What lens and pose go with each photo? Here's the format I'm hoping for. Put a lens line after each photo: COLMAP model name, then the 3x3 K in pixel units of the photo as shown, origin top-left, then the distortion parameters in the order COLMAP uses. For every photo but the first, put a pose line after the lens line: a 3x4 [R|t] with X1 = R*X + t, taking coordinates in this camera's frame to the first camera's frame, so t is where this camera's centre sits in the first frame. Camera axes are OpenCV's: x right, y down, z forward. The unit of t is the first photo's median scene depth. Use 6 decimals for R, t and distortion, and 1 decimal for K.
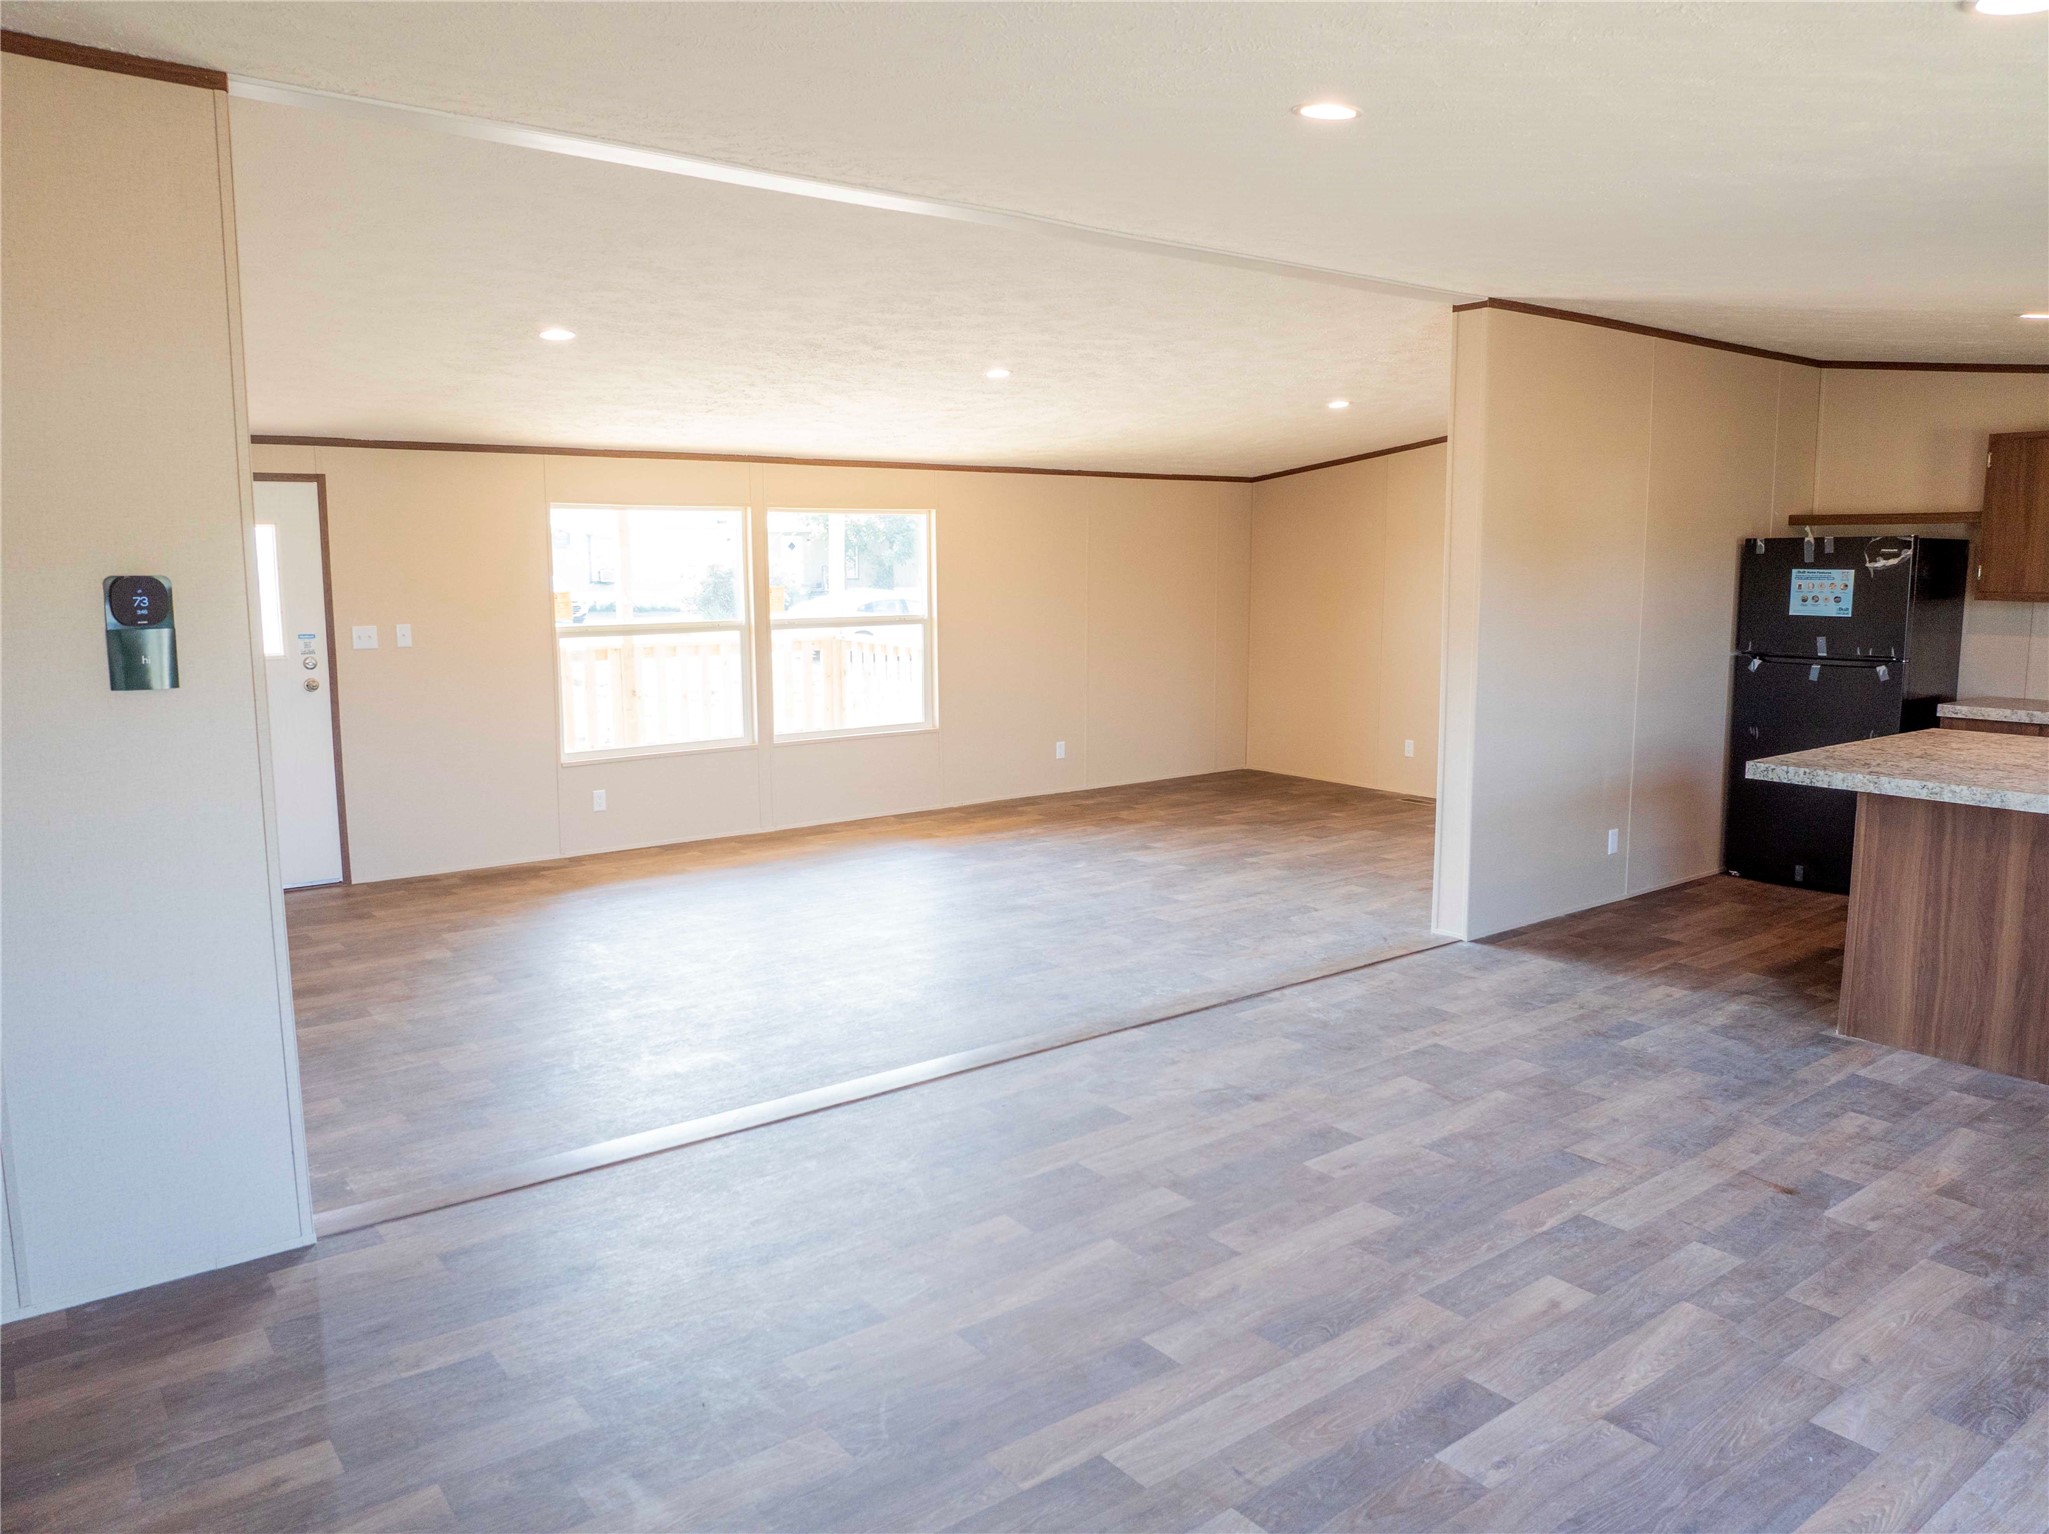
lens RADIAL K [[1444.5, 0, 1021.5], [0, 1444.5, 764.4], [0, 0, 1]] dist [-0.047532, 0.020756]
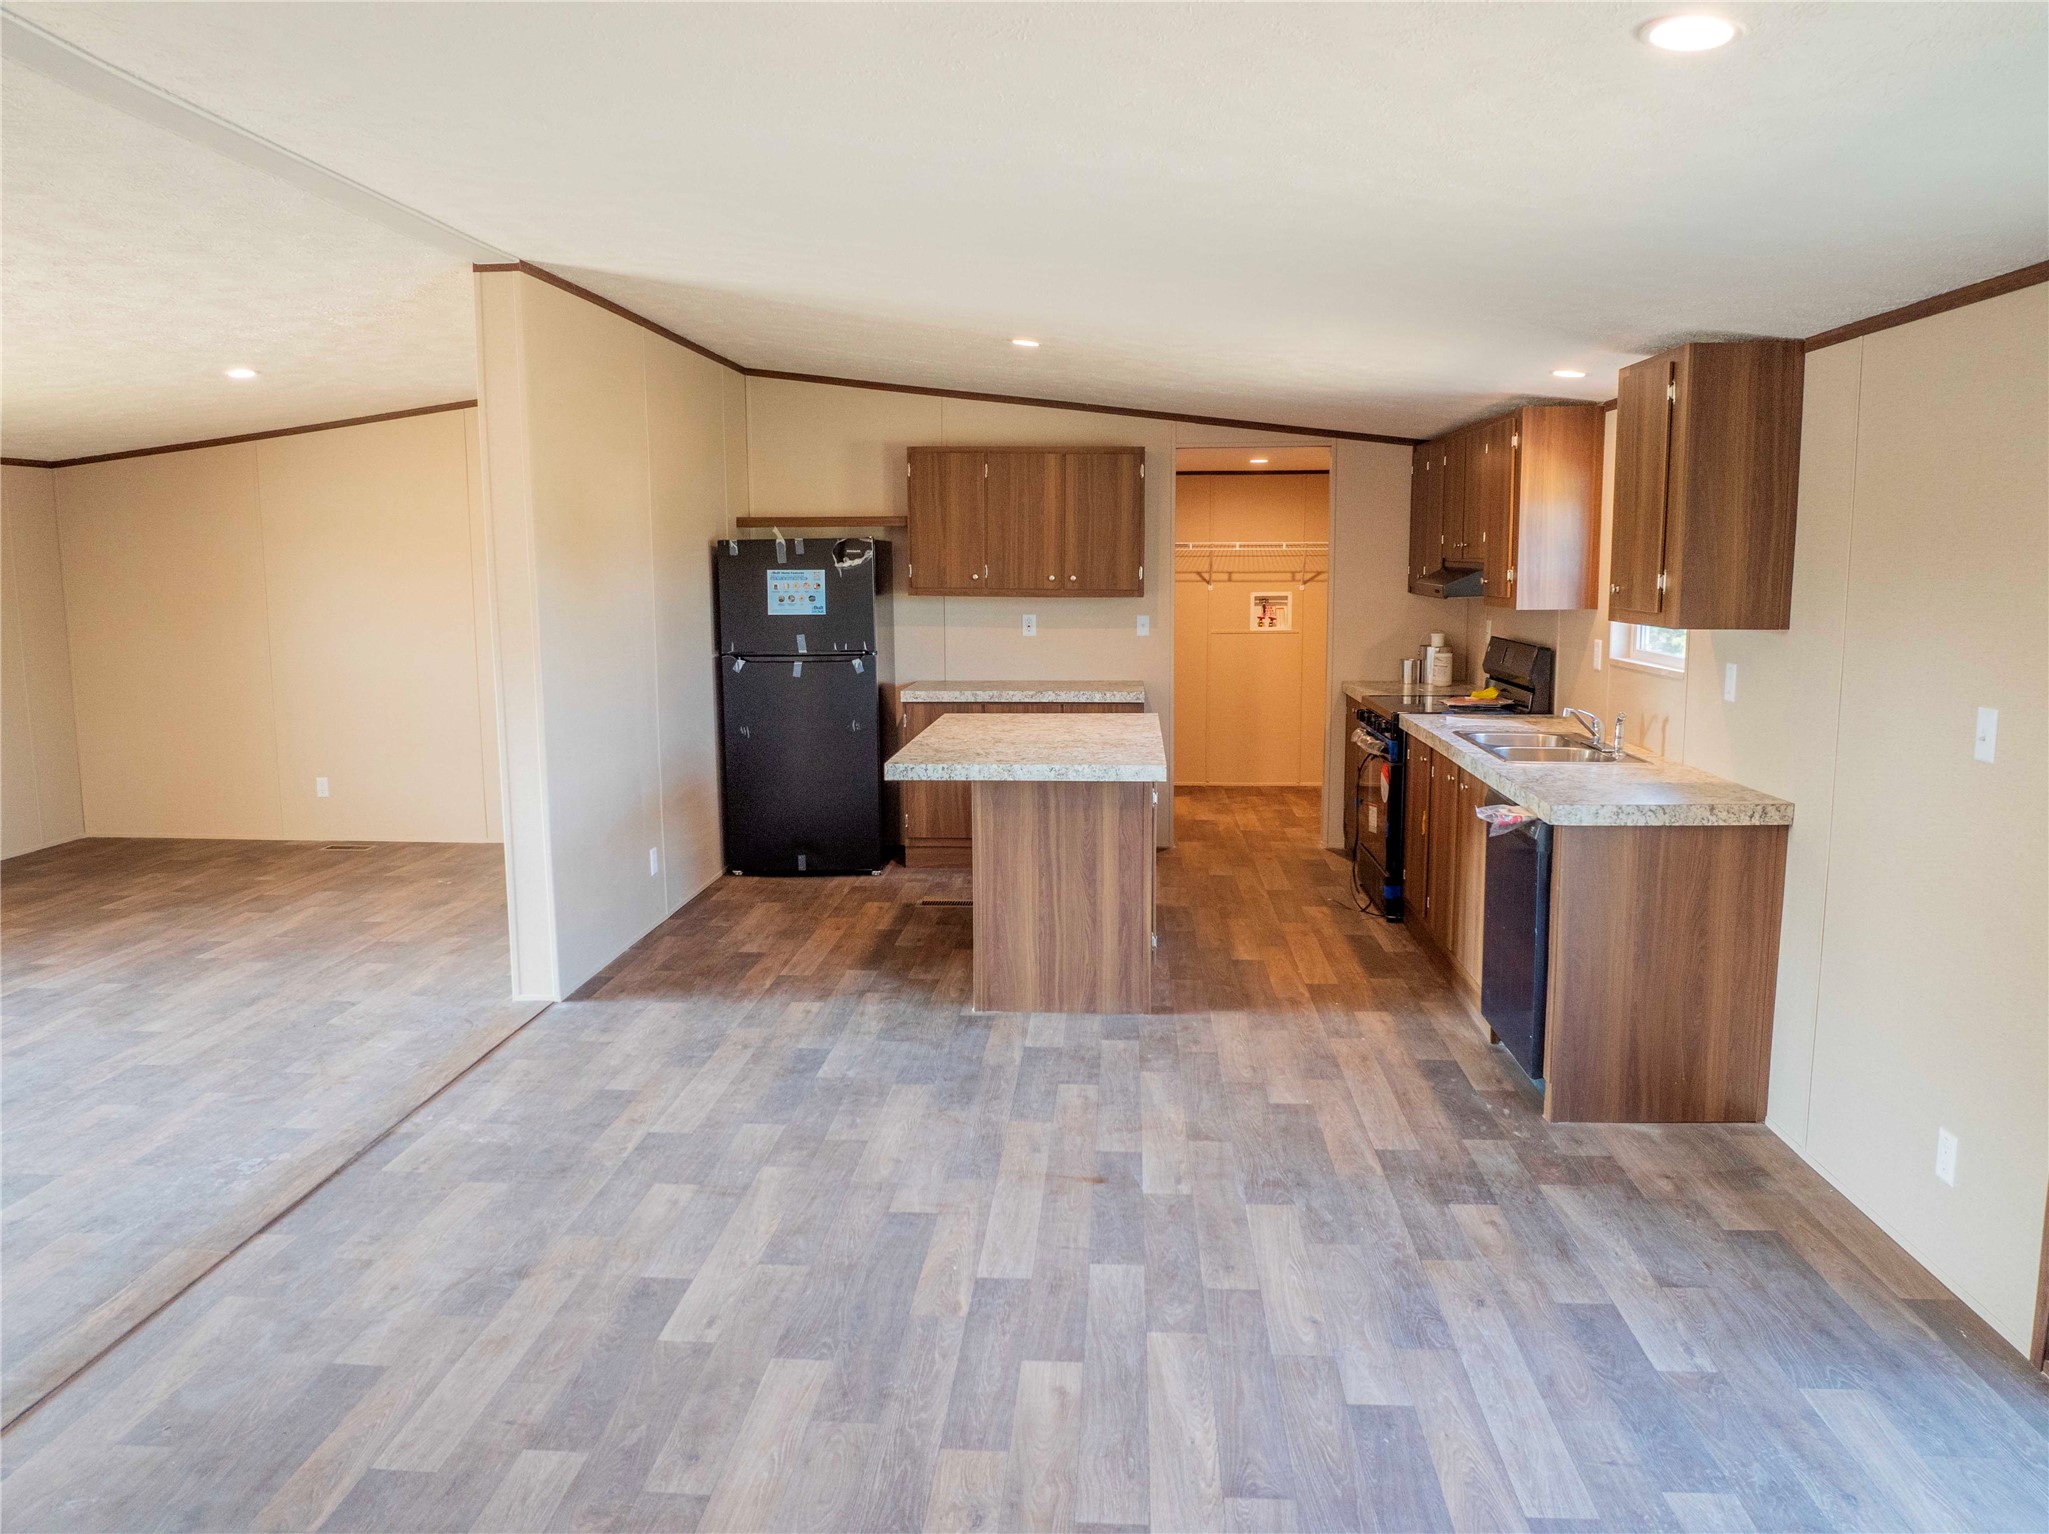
lens RADIAL K [[1444.5, 0, 1026.9], [0, 1444.5, 767.0], [0, 0, 1]] dist [-0.047532, 0.020756]
pose [[0.659958, -0.109111, 0.743337, -0.156319], [0.109910, 0.992775, 0.048143, -0.033541], [-0.743219, 0.049927, 0.667182, 0.231215]]
